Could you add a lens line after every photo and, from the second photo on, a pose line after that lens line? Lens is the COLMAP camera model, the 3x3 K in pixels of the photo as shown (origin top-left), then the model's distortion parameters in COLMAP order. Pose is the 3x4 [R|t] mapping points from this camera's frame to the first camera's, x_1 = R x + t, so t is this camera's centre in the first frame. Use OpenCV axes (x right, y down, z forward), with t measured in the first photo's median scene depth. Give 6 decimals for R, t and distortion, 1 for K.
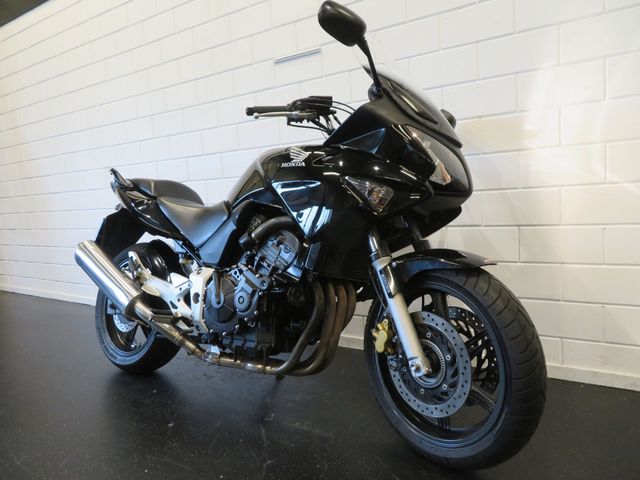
lens RADIAL K [[454.2, 0, 319.4], [0, 454.2, 238.5], [0, 0, 1]] dist [-0.011275, 0.000729]
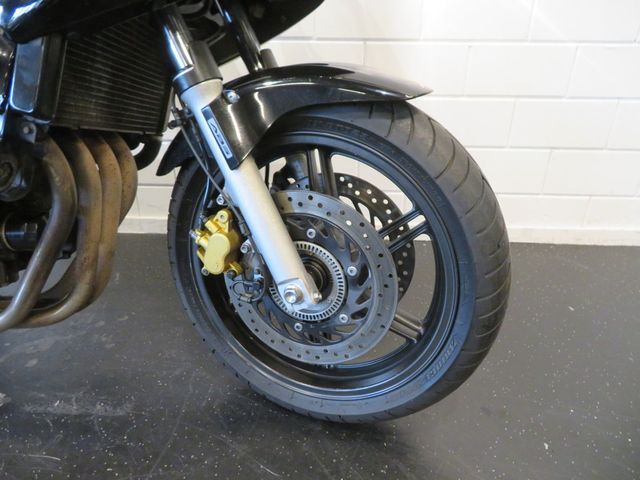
lens RADIAL K [[454.2, 0, 320.8], [0, 454.2, 237.4], [0, 0, 1]] dist [-0.011275, 0.000729]
pose [[0.857320, -0.162070, 0.488605, -0.010171], [-0.011324, 0.942980, 0.332655, 0.037909], [-0.514659, -0.290725, 0.806601, 0.534058]]
